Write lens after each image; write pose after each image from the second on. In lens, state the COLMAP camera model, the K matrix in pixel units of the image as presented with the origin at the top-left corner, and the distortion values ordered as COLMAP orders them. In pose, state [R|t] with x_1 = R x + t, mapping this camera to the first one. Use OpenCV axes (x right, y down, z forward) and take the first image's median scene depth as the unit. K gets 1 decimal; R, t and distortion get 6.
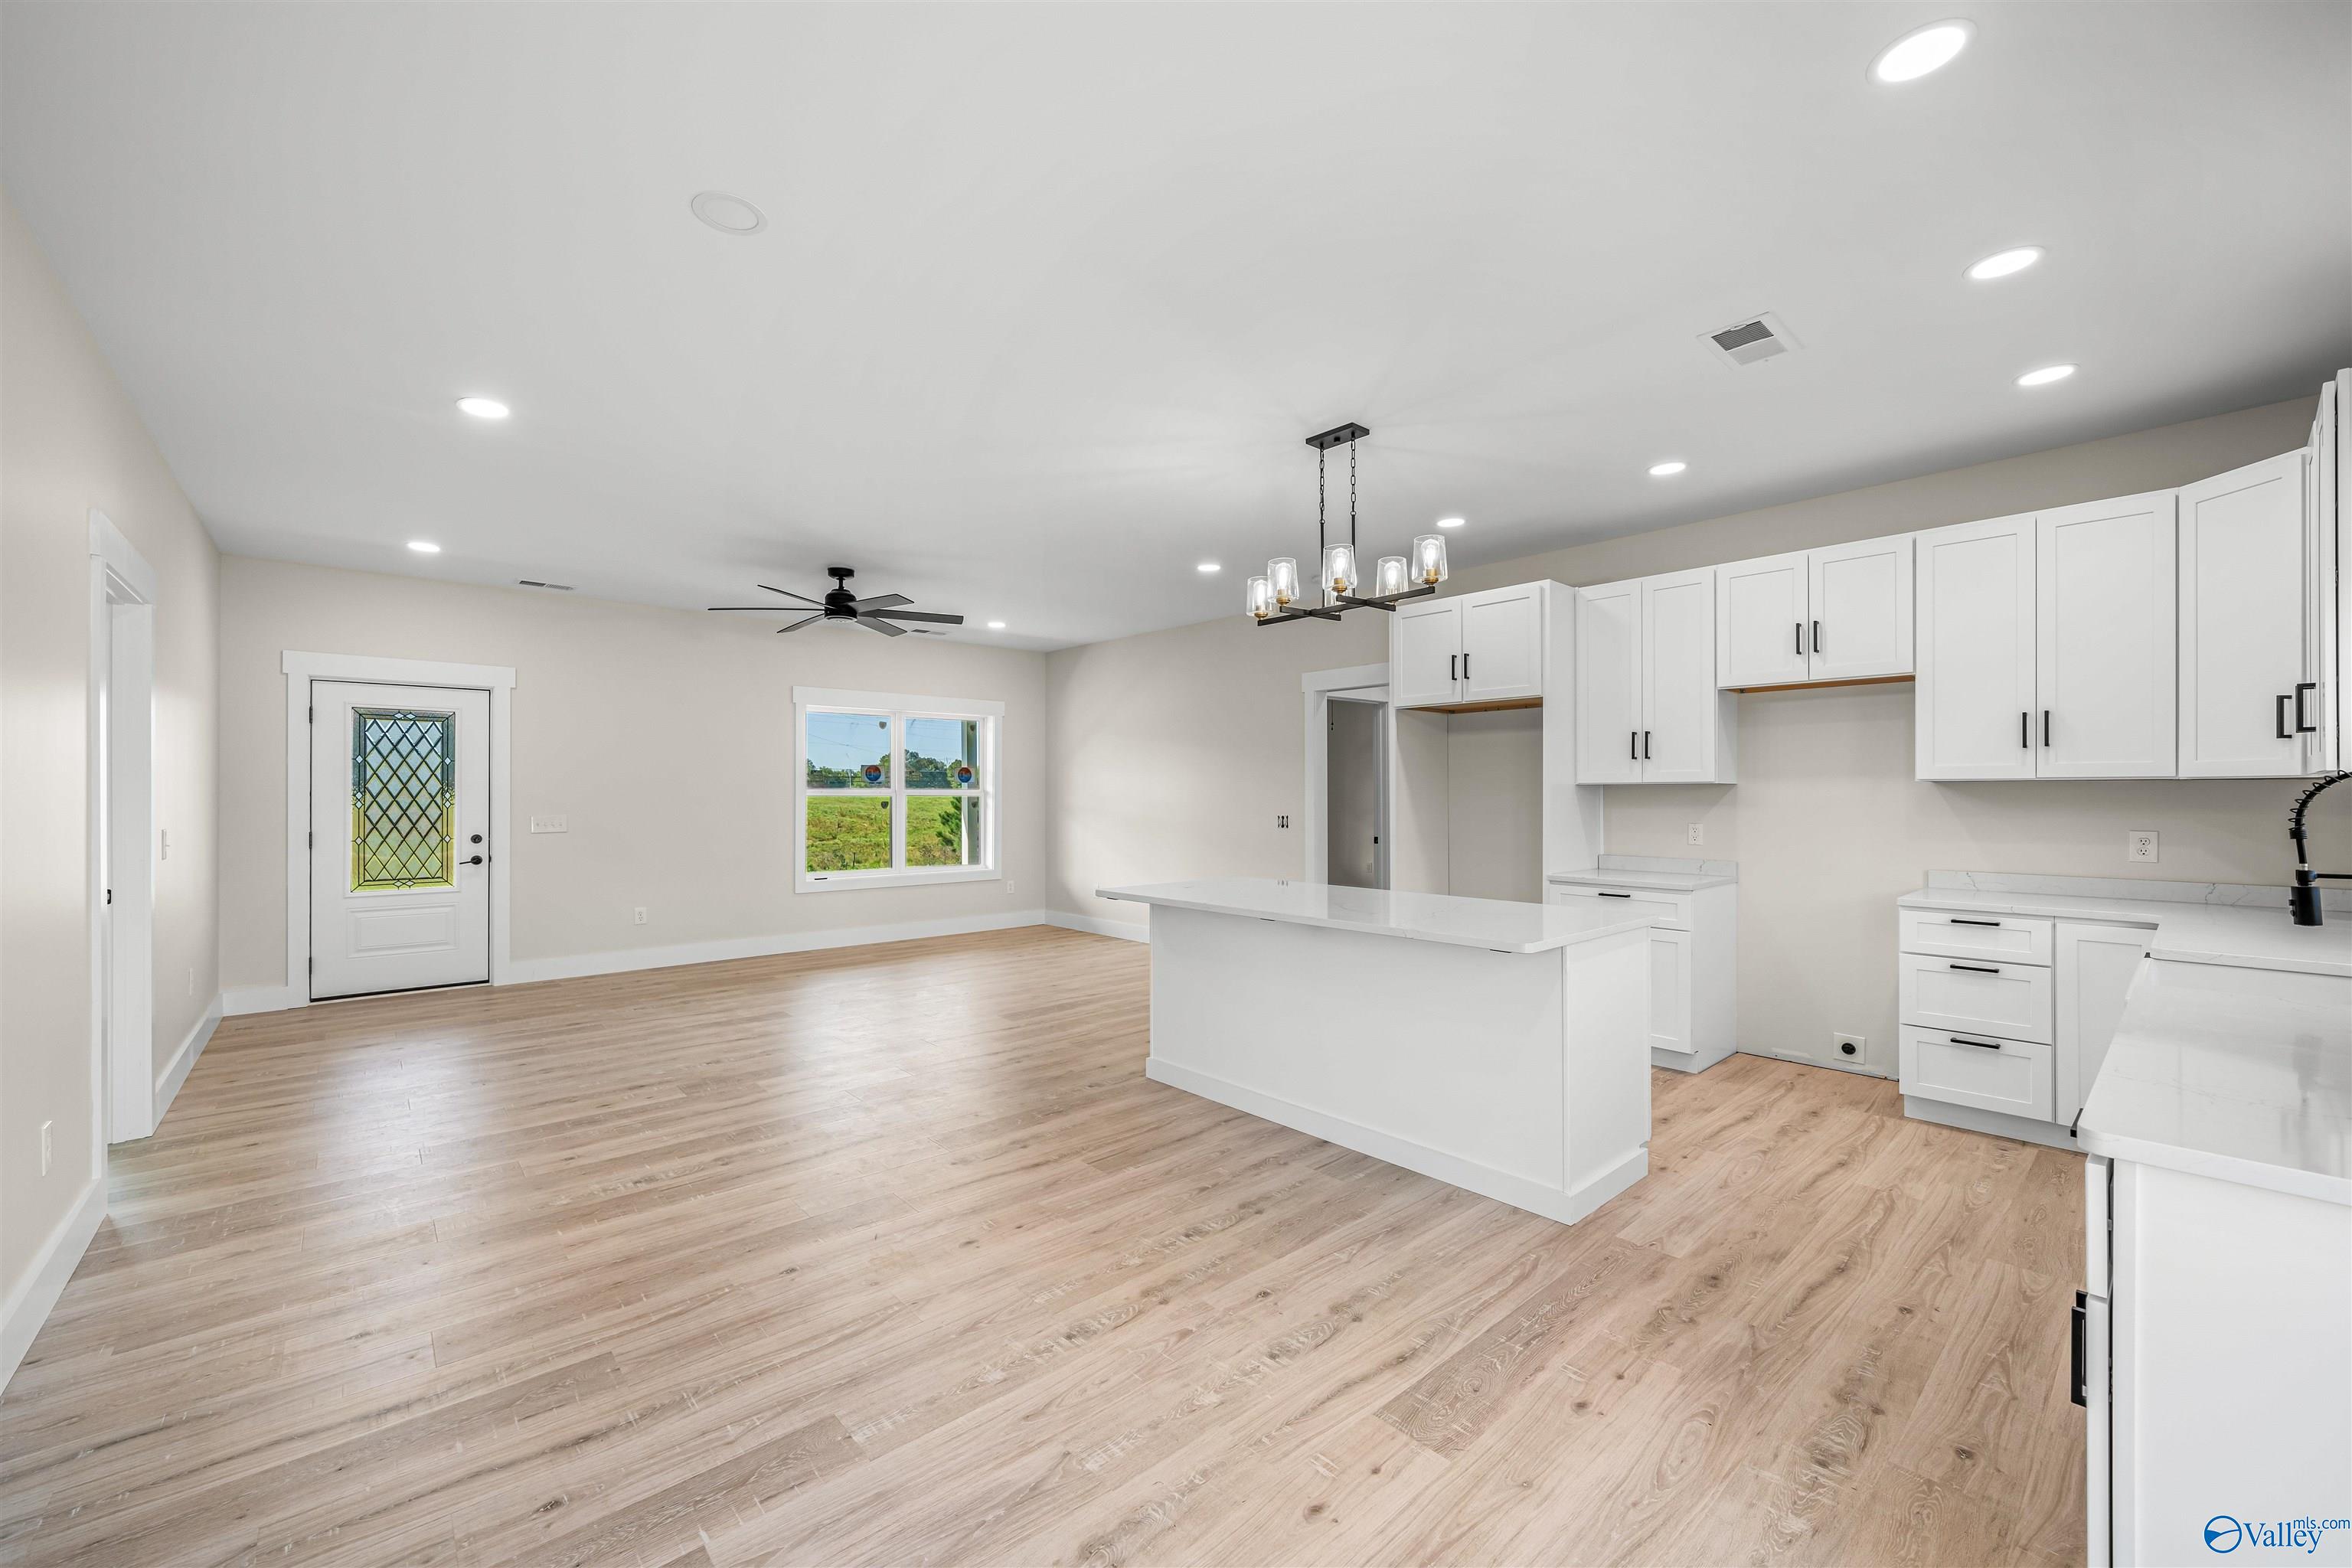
lens RADIAL K [[926.9, 0, 1167.2], [0, 926.9, 789.9], [0, 0, 1]] dist [-0.001360, -0.000080]
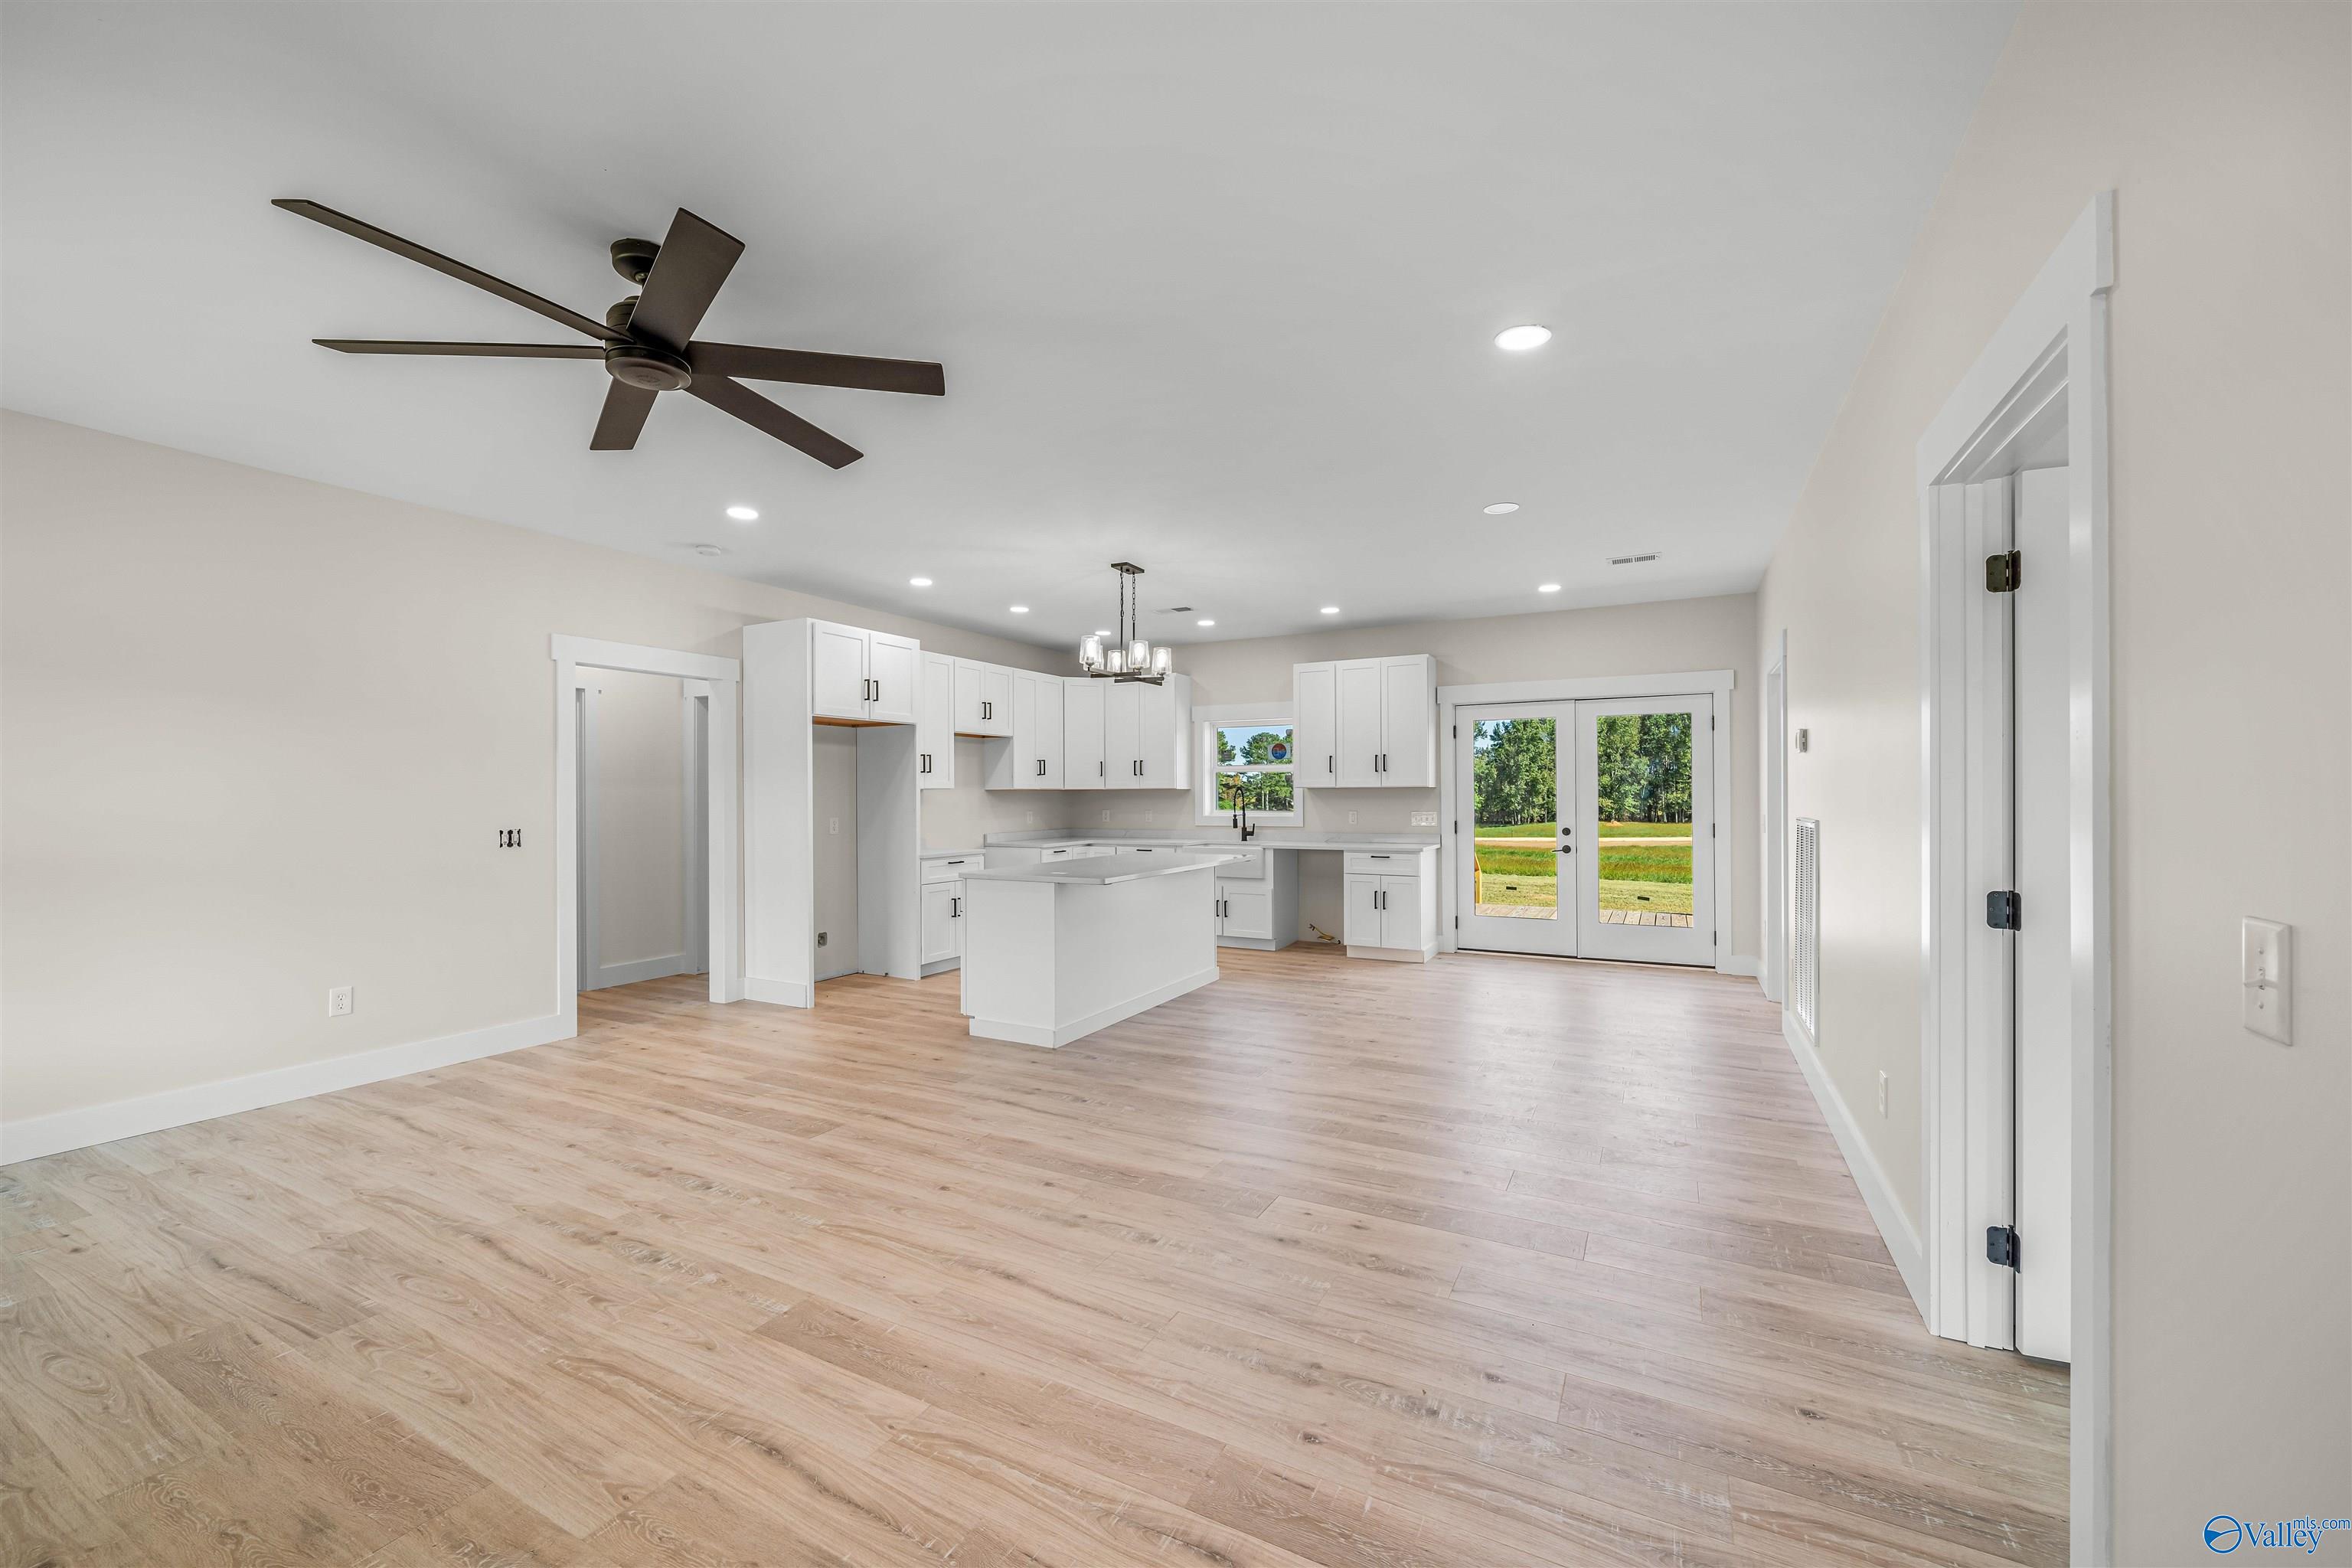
lens RADIAL K [[923.7, 0, 1162.8], [0, 923.7, 796.7], [0, 0, 1]] dist [-0.012787, 0.000052]
pose [[-0.339789, -0.001319, 0.940501, -1.433603], [0.001180, 0.999998, 0.001829, 0.004126], [-0.940501, 0.001731, -0.339787, 1.613394]]
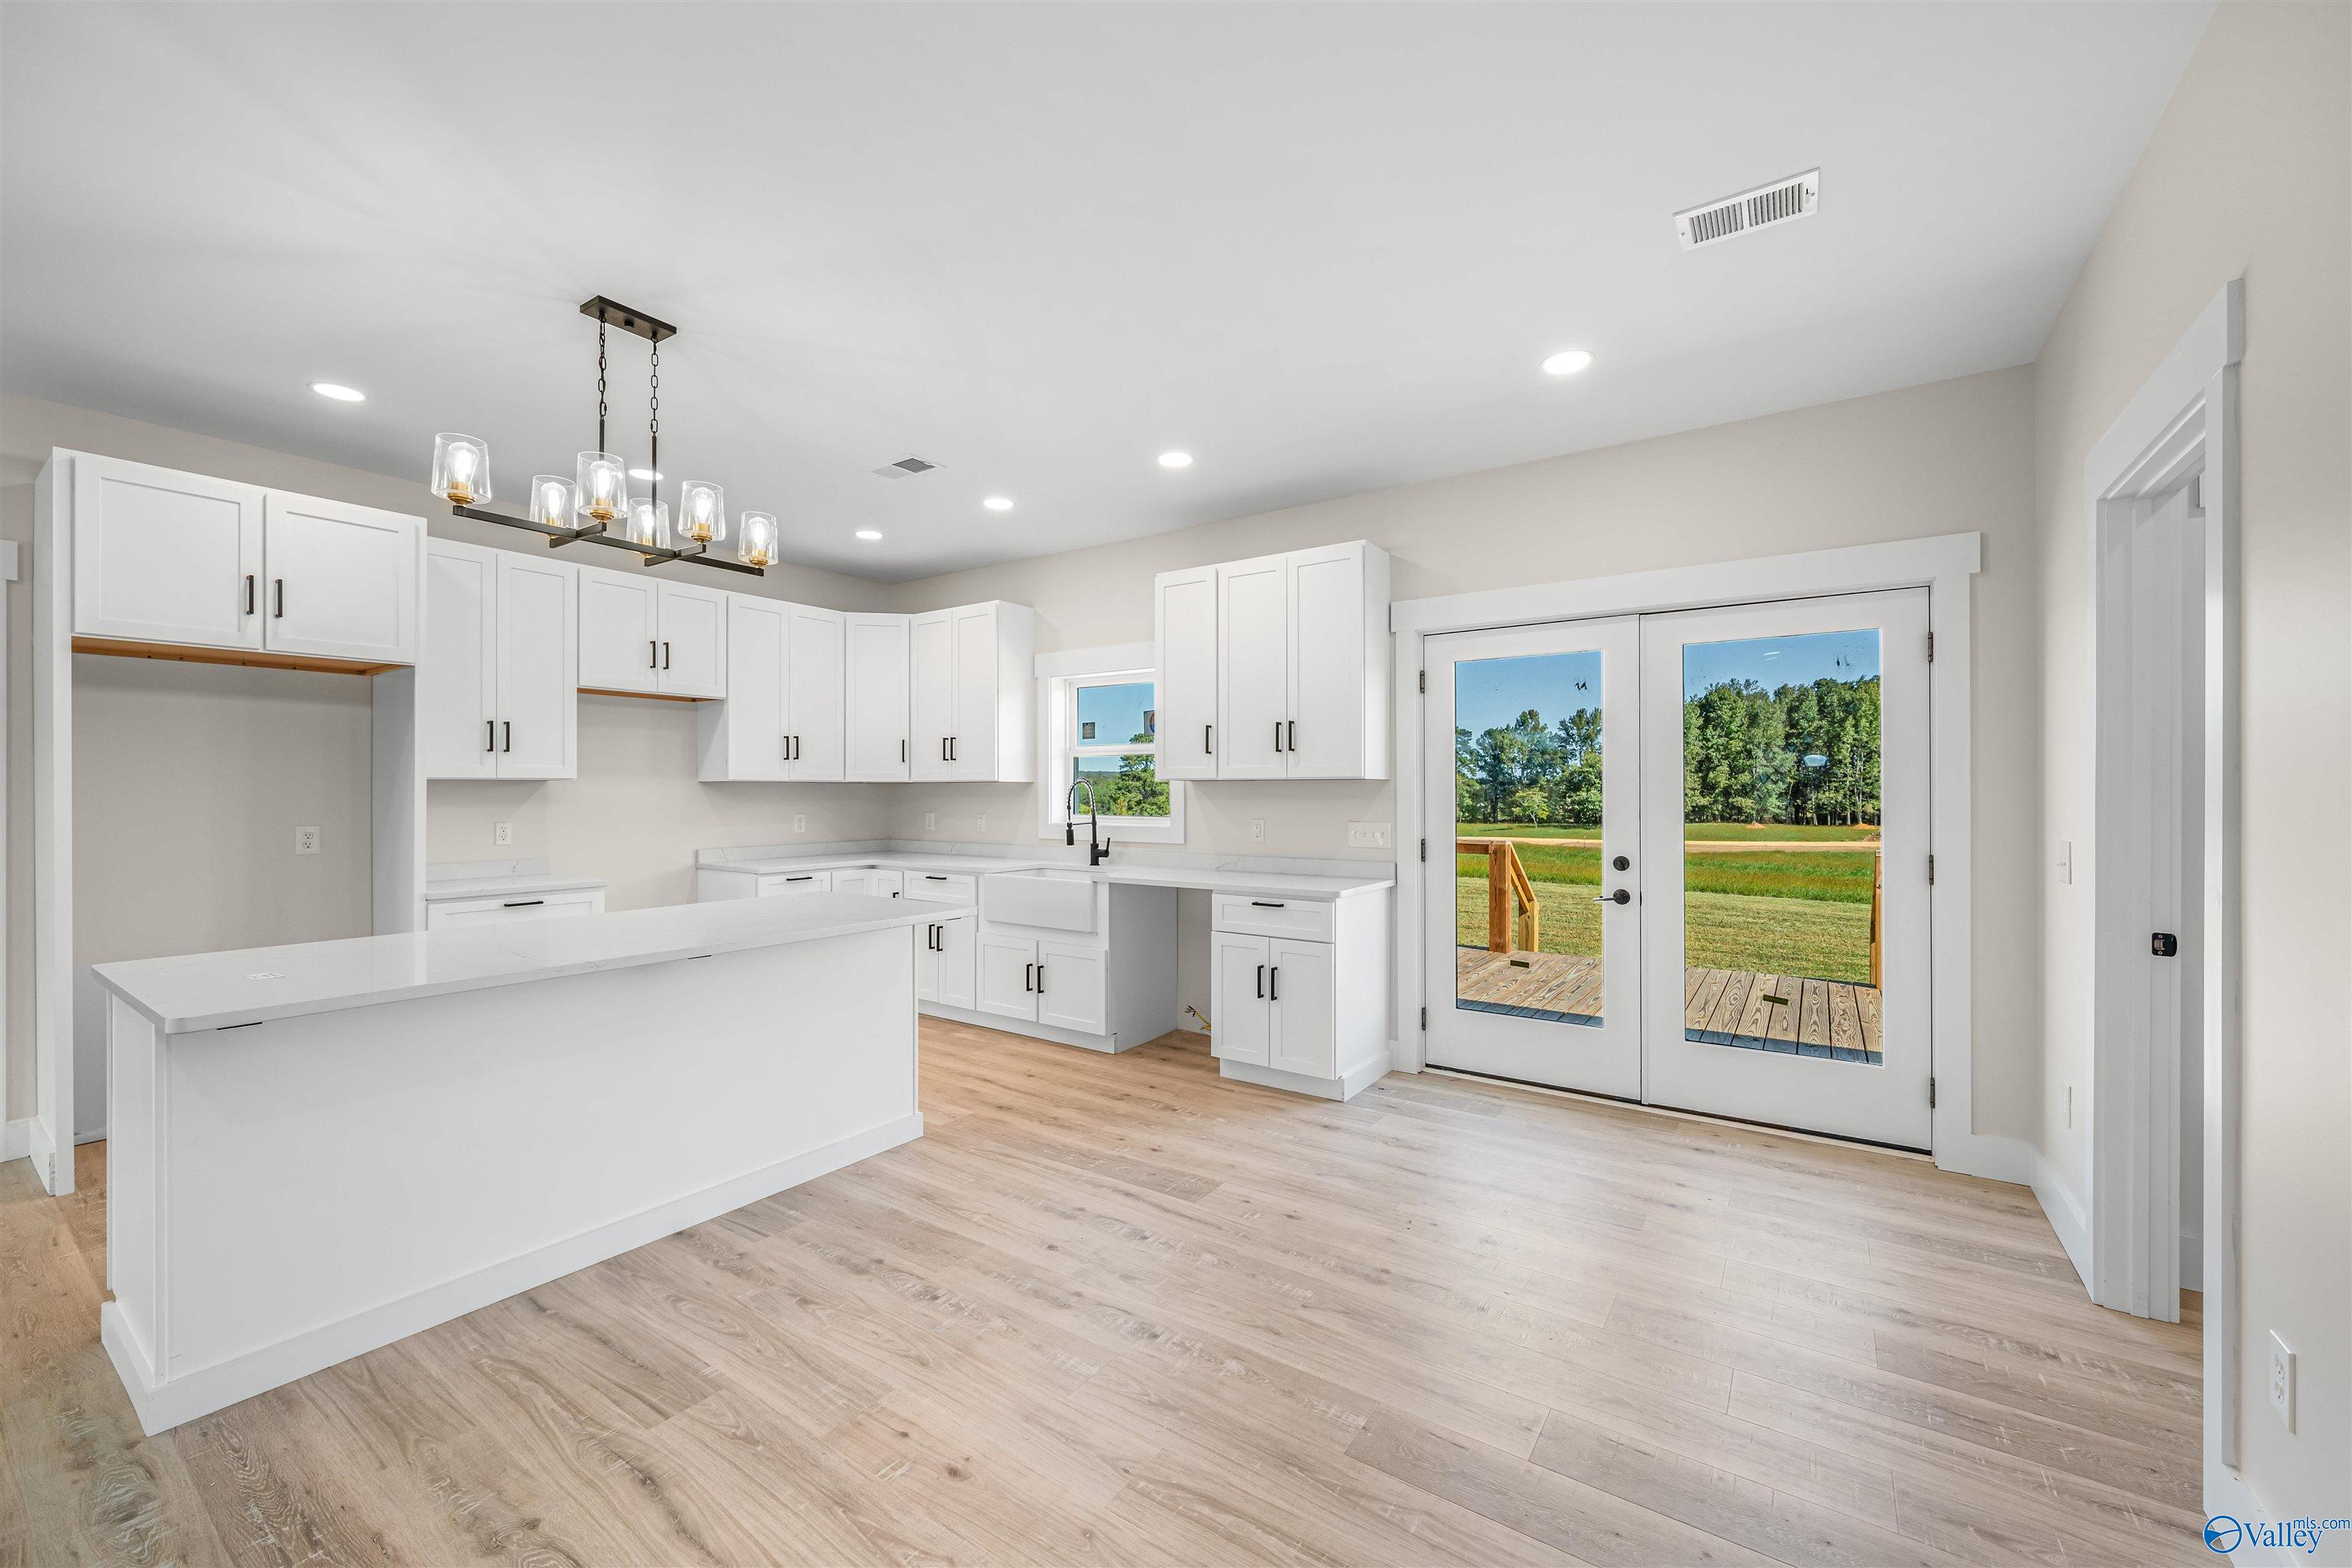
lens RADIAL K [[926.9, 0, 1167.2], [0, 926.9, 789.9], [0, 0, 1]] dist [-0.001360, -0.000080]
pose [[-0.233776, 0.001255, 0.972290, -0.718055], [-0.003512, 0.999992, -0.002136, 0.004445], [-0.972284, -0.003913, -0.233769, 0.815739]]
